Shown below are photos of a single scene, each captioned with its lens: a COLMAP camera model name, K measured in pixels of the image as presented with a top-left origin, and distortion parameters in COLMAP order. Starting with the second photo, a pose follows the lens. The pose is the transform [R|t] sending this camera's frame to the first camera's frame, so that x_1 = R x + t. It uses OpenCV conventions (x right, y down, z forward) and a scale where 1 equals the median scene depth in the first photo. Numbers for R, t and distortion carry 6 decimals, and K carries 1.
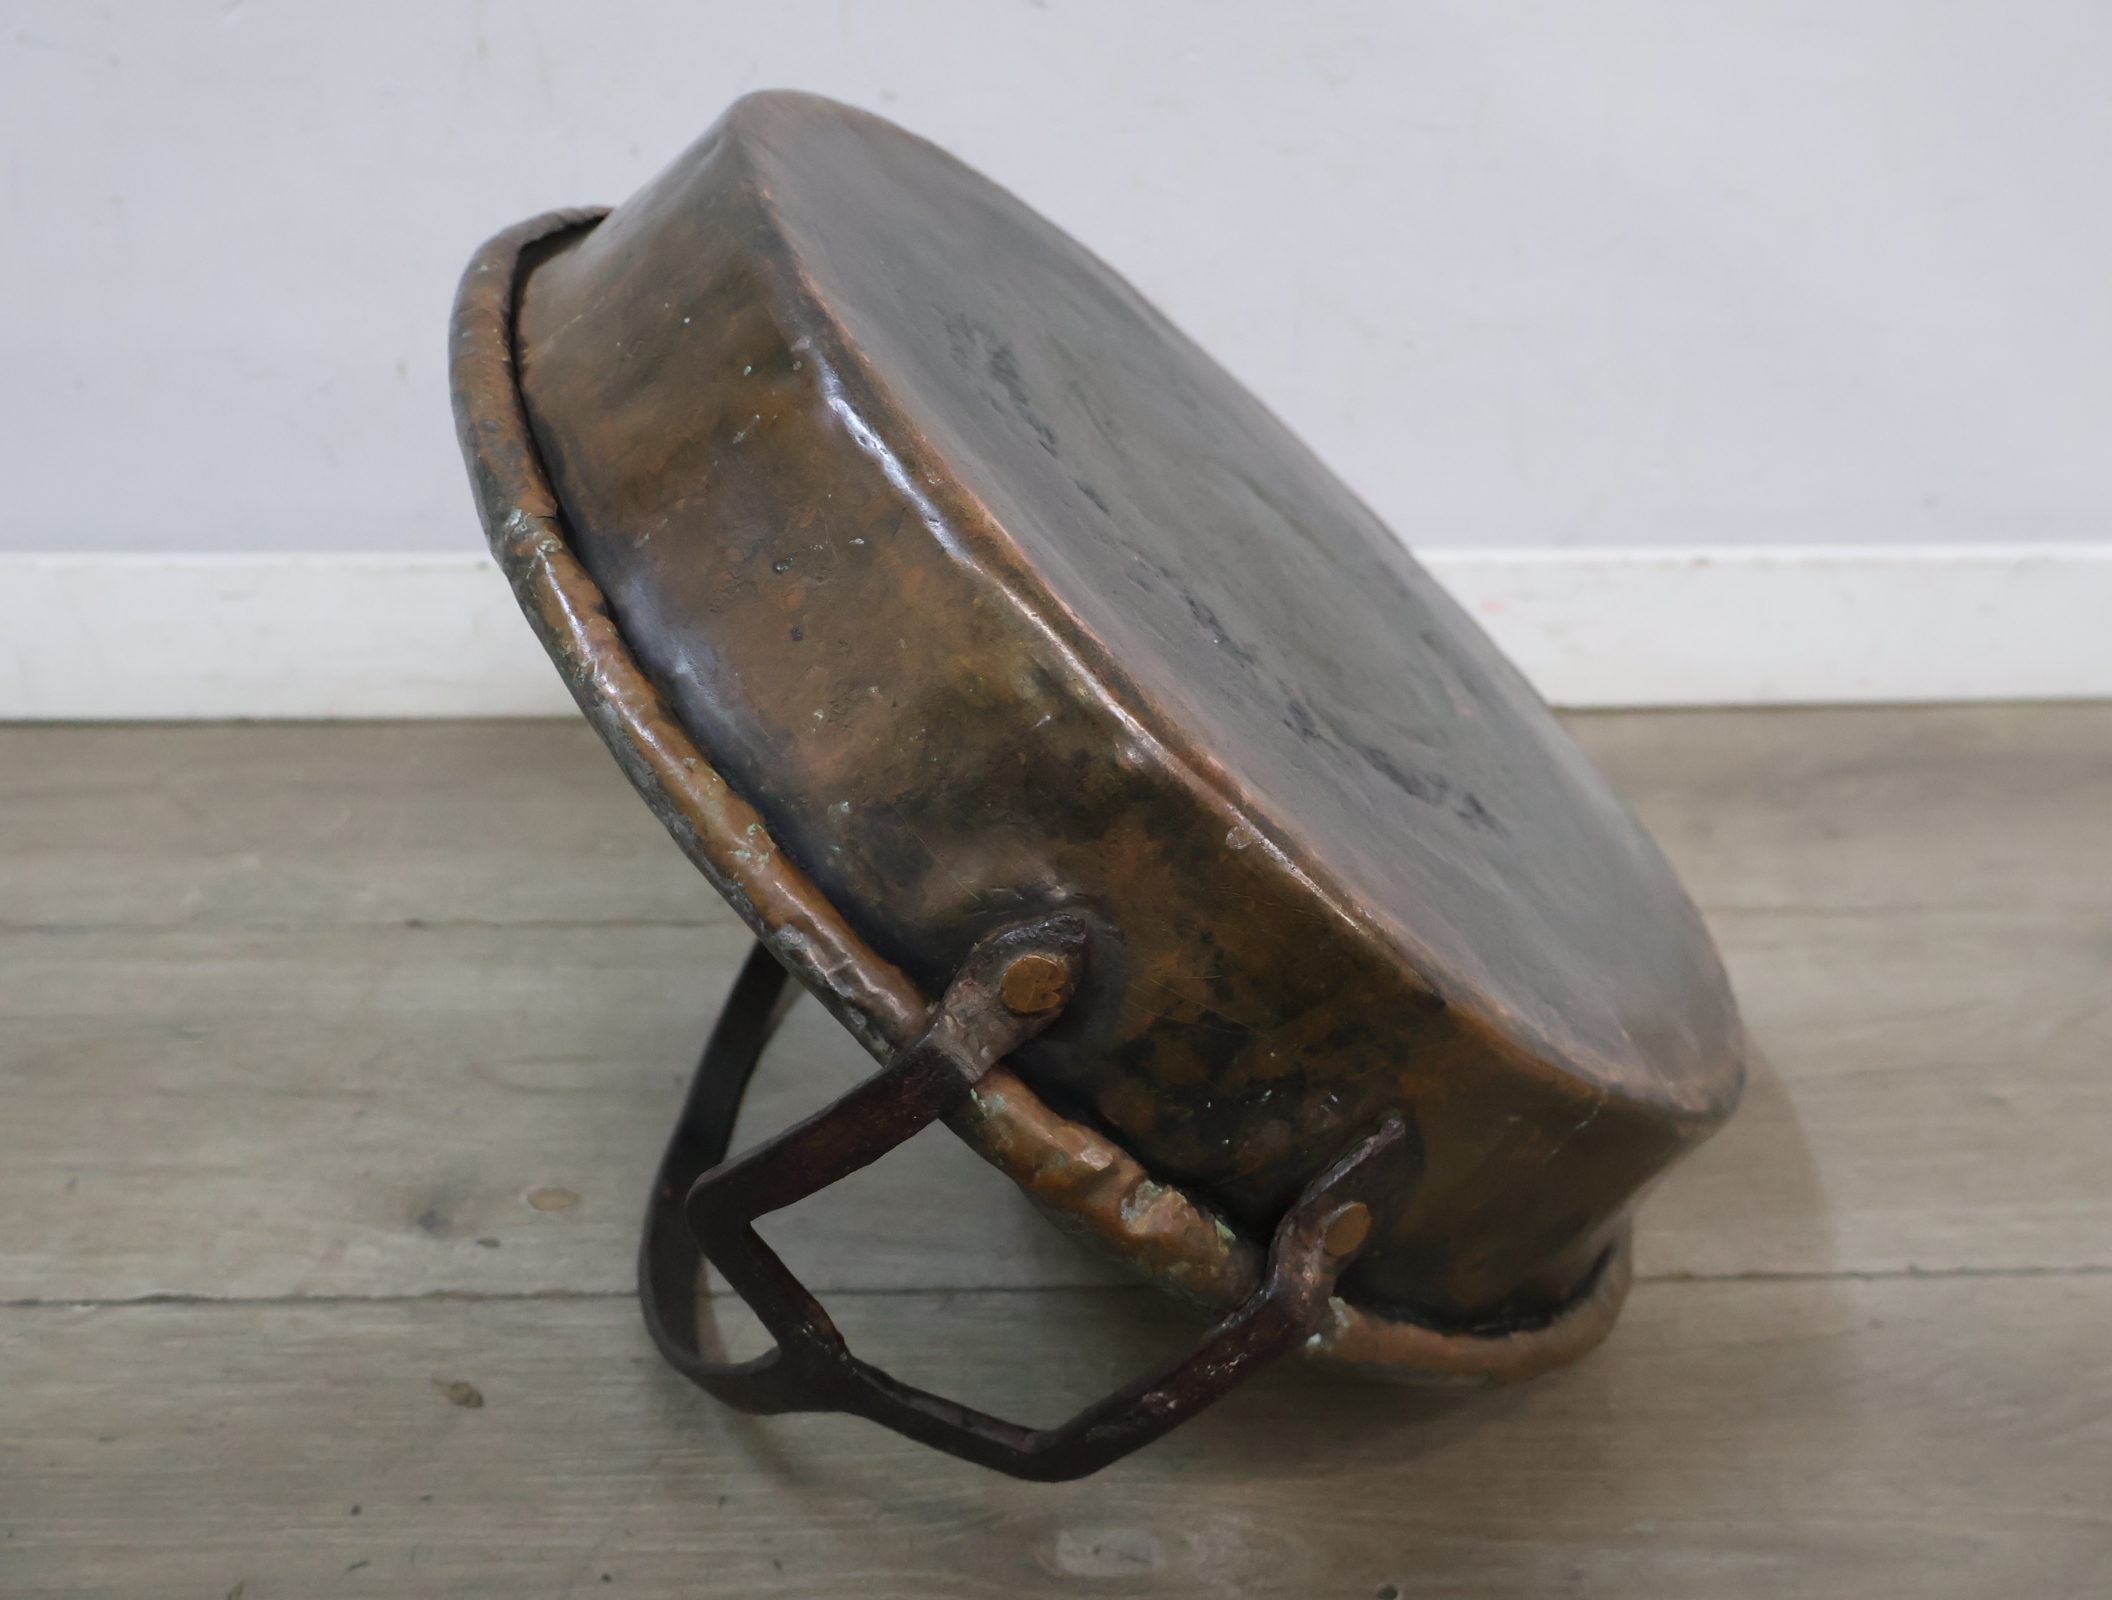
lens RADIAL K [[2083.1, 0, 1055.0], [0, 2083.1, 819.3], [0, 0, 1]] dist [0.011961, 0.000000]
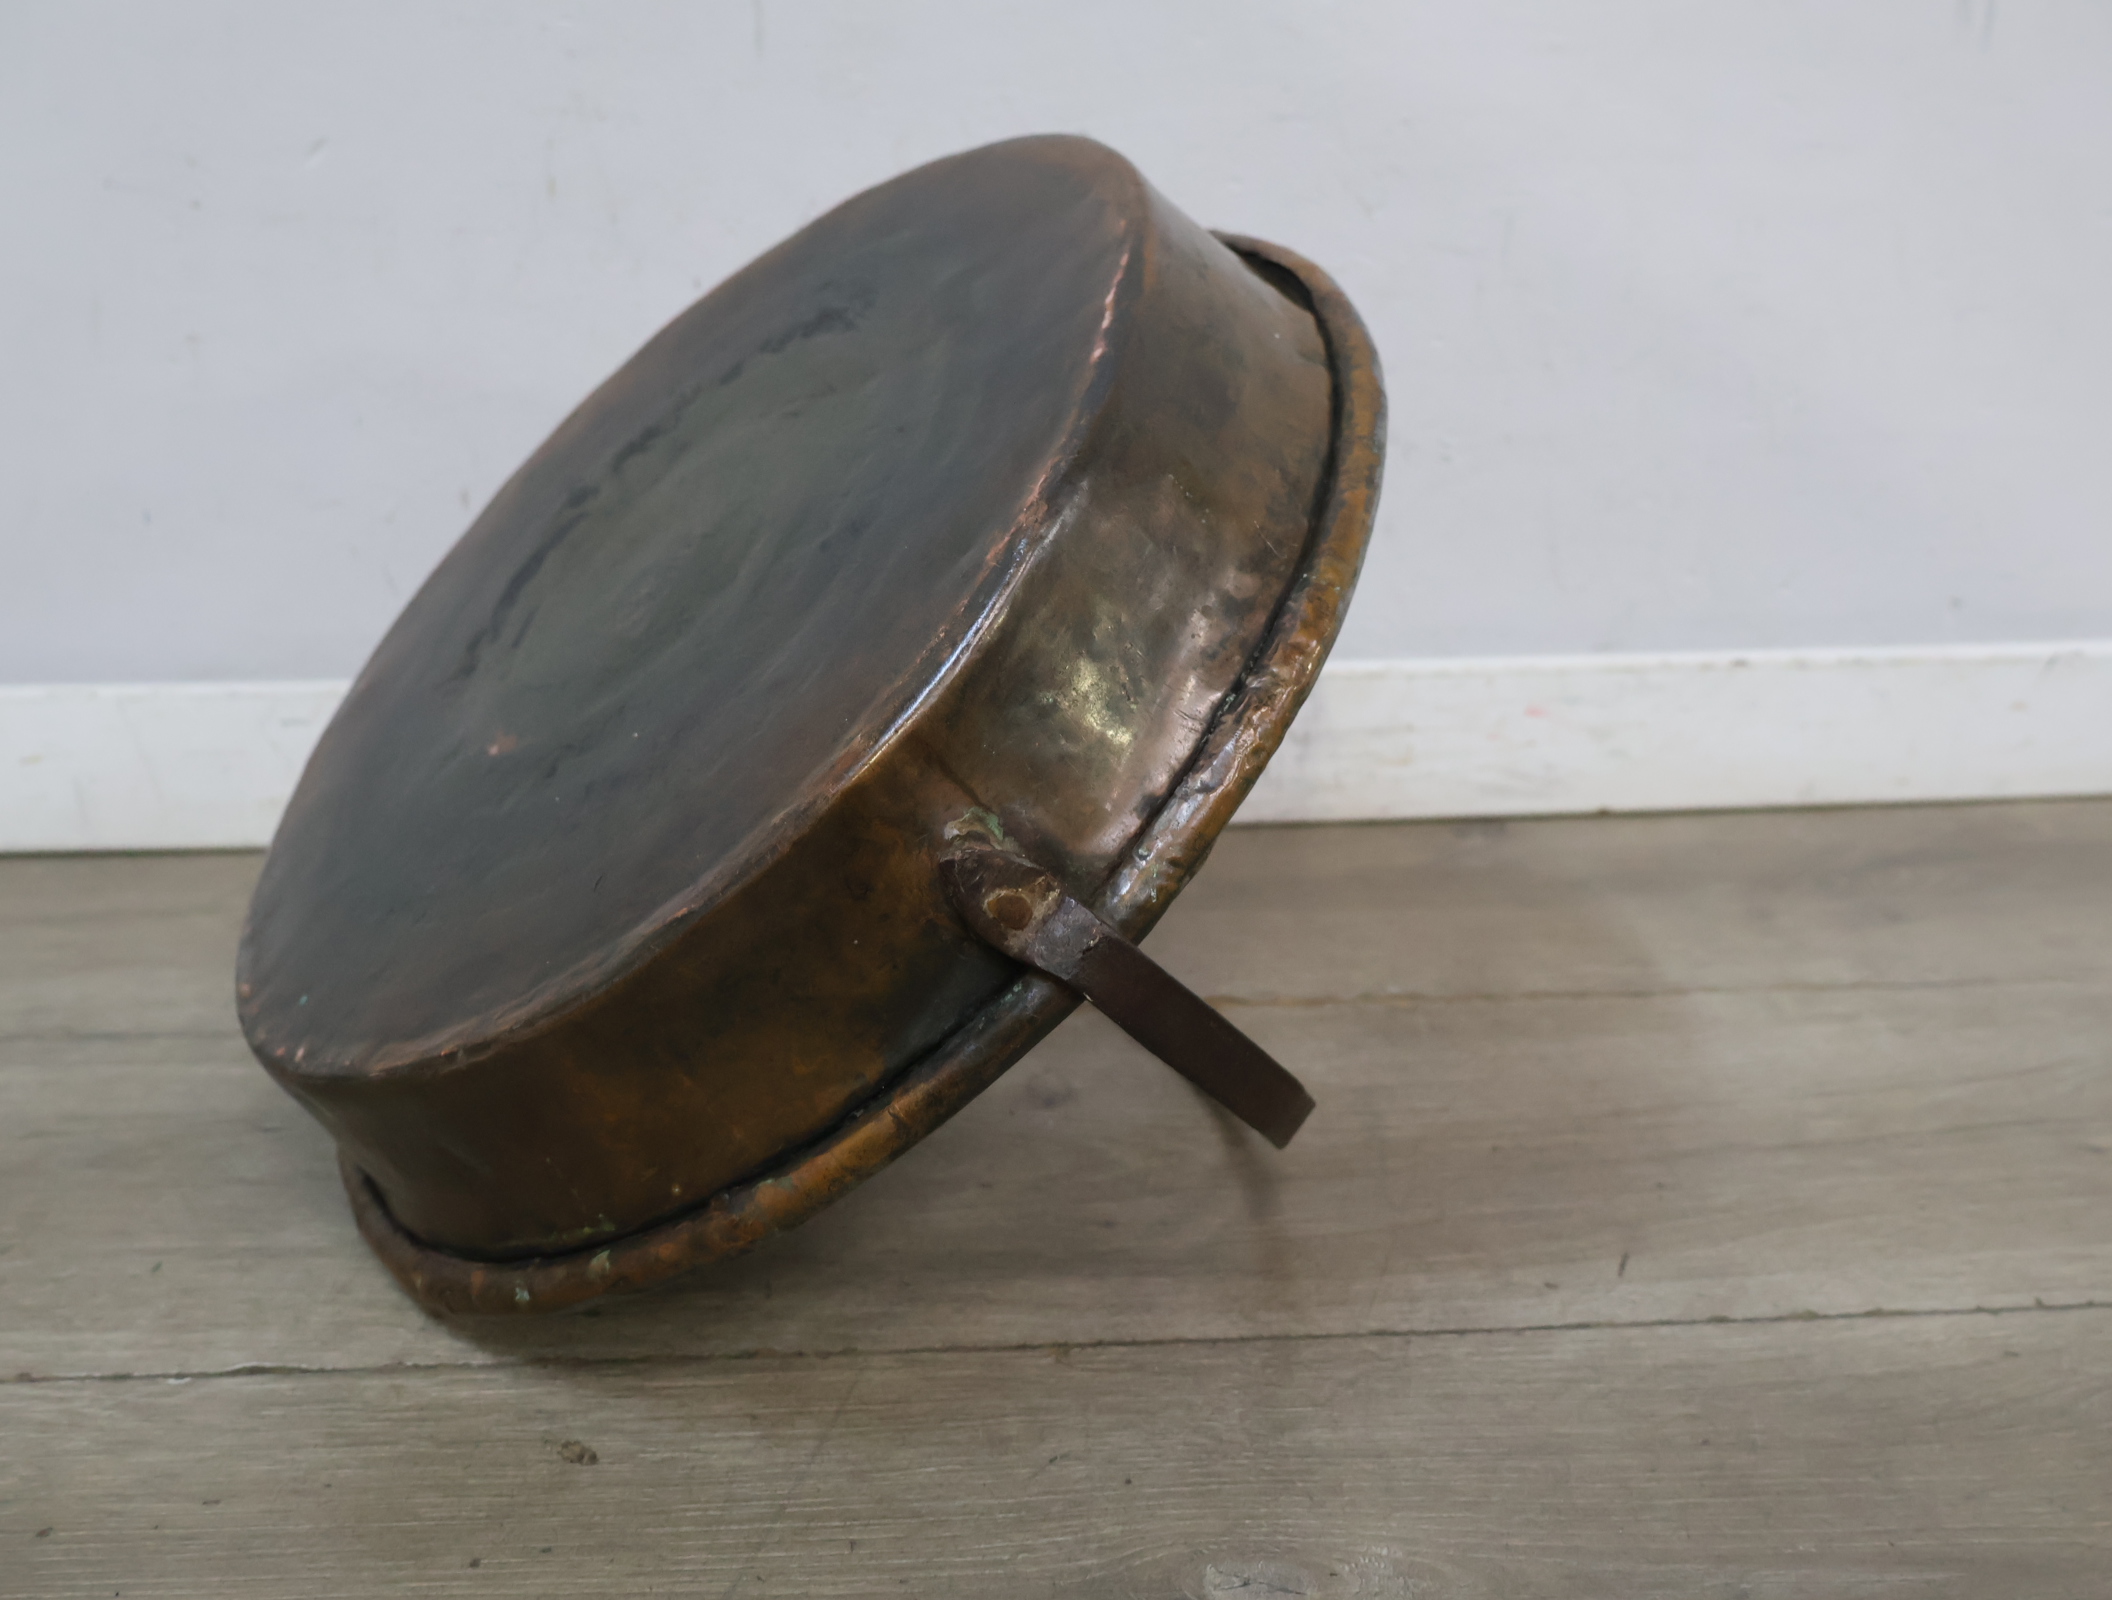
lens RADIAL K [[2083.1, 0, 1048.3], [0, 2083.1, 811.0], [0, 0, 1]] dist [0.011961, 0.000000]
pose [[0.999721, -0.019578, 0.013233, -0.065211], [0.020955, 0.993315, -0.113520, 0.086796], [-0.010922, 0.113765, 0.993448, -0.001029]]
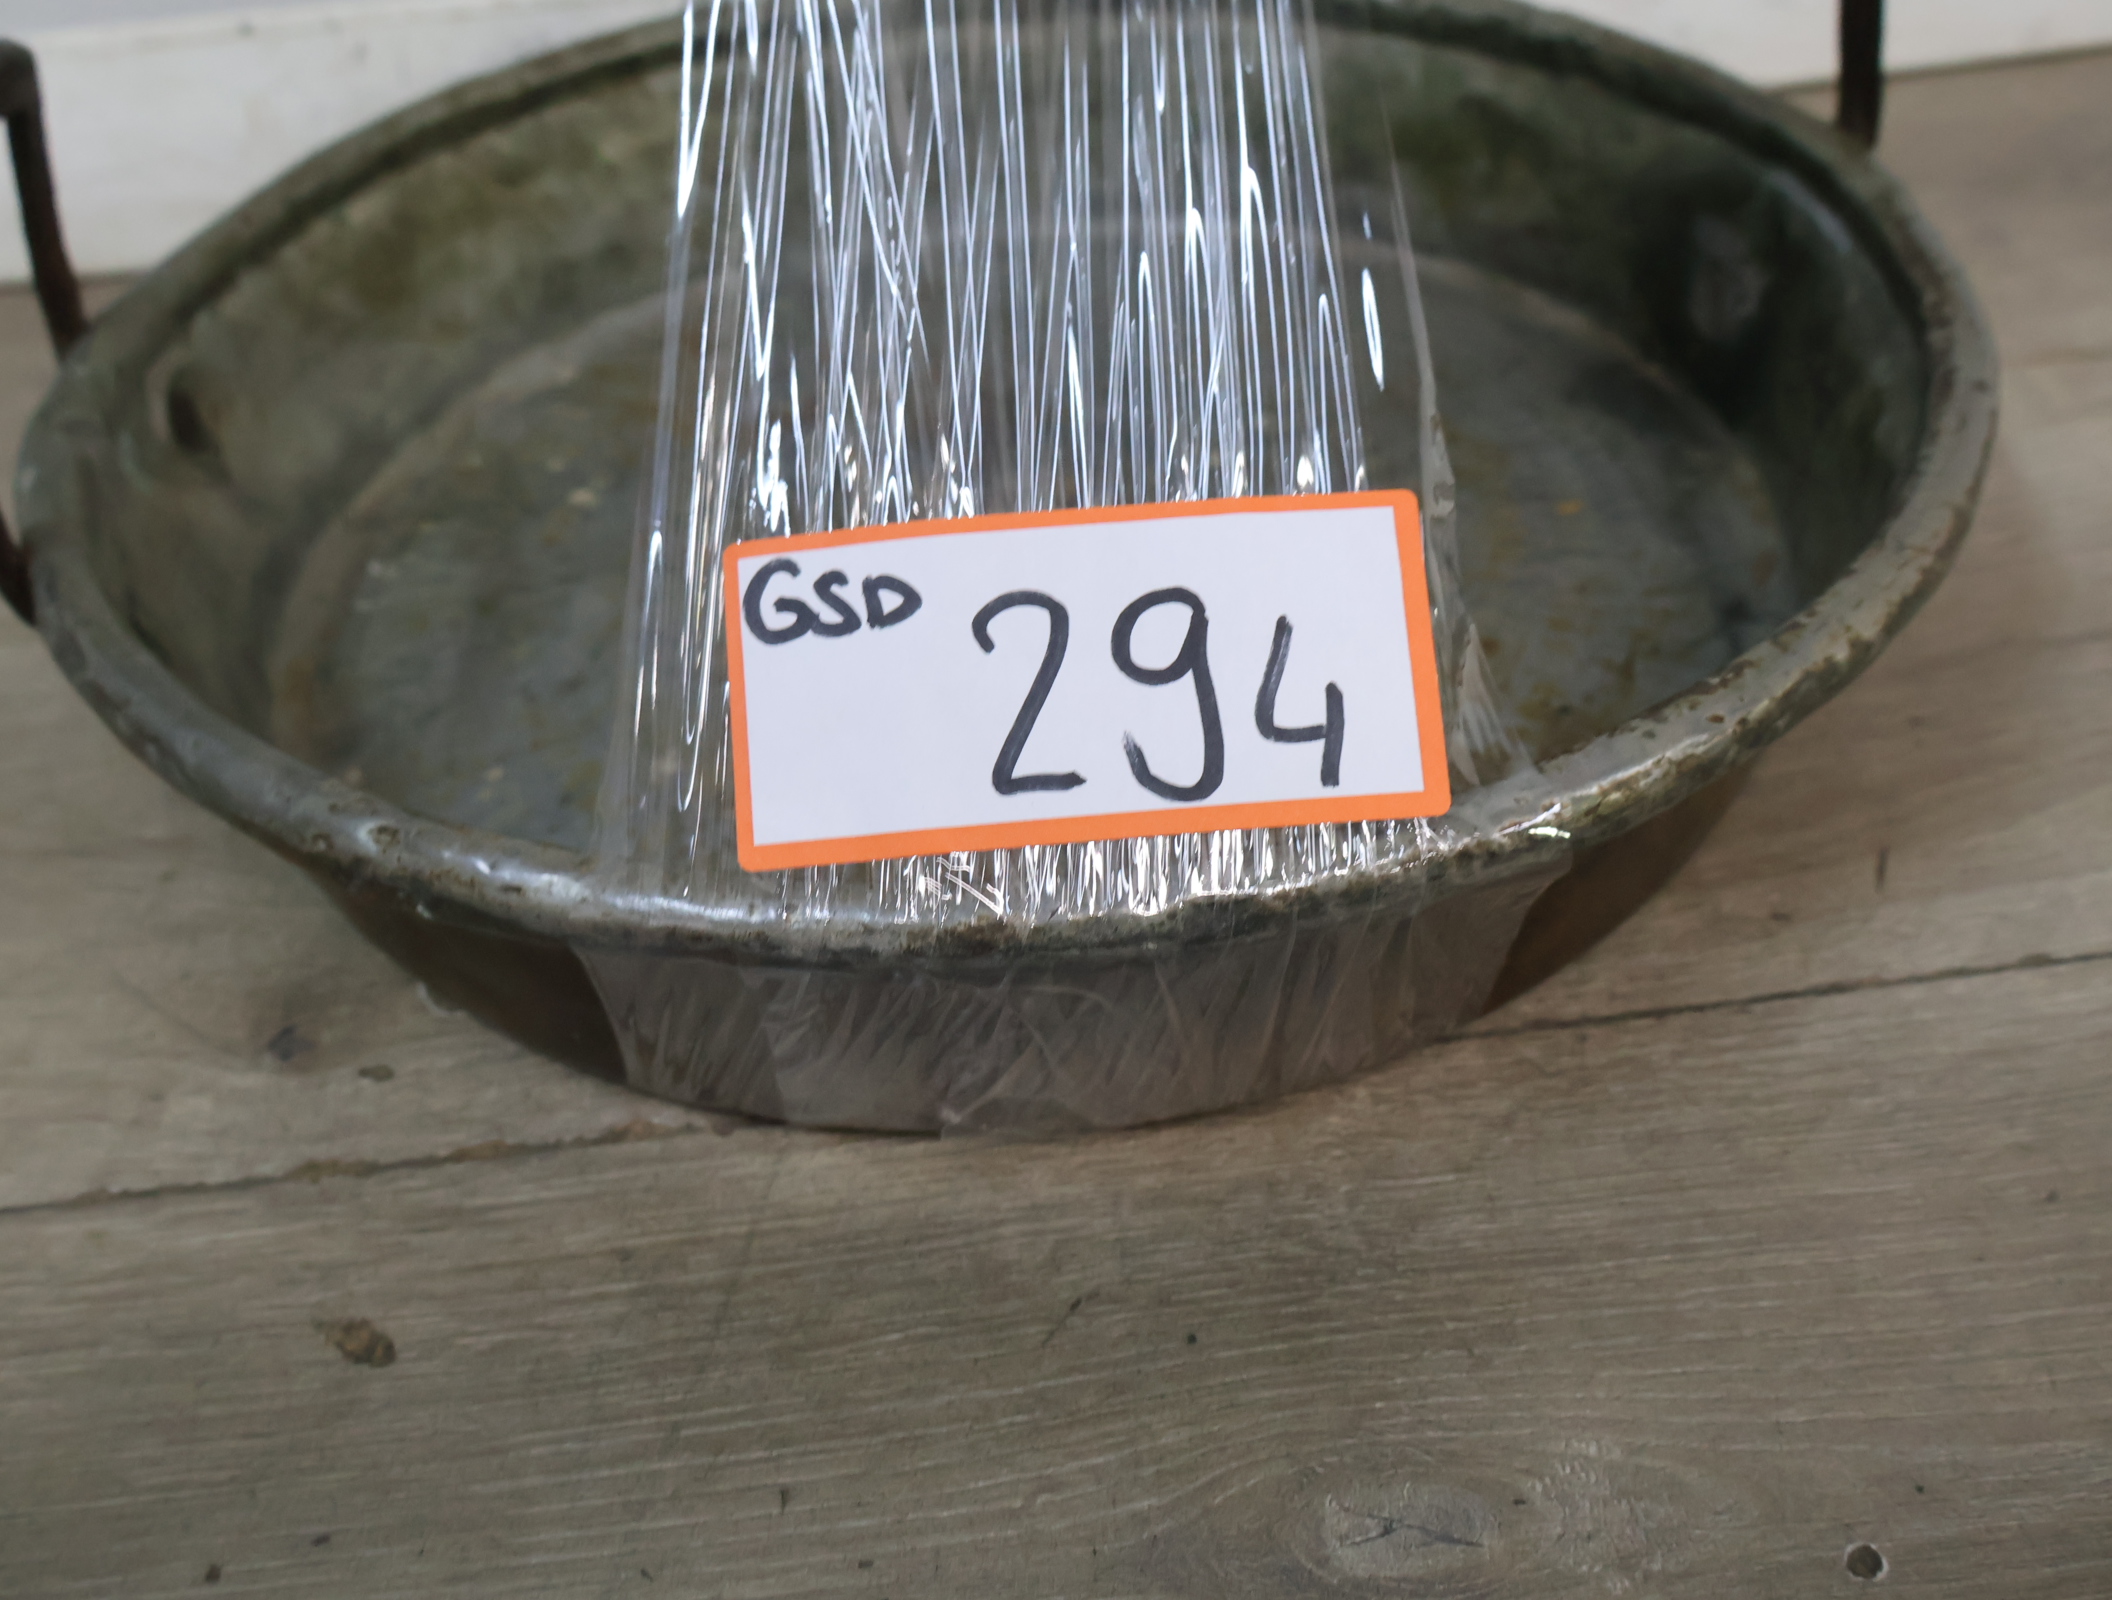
lens RADIAL K [[2088.8, 0, 1044.2], [0, 2088.8, 786.2], [0, 0, 1]] dist [0.009957, 0.000000]
pose [[0.994726, -0.102526, 0.002808, -0.052296], [0.098980, 0.966774, 0.235694, -0.022454], [-0.026880, -0.234173, 0.971823, 0.370983]]
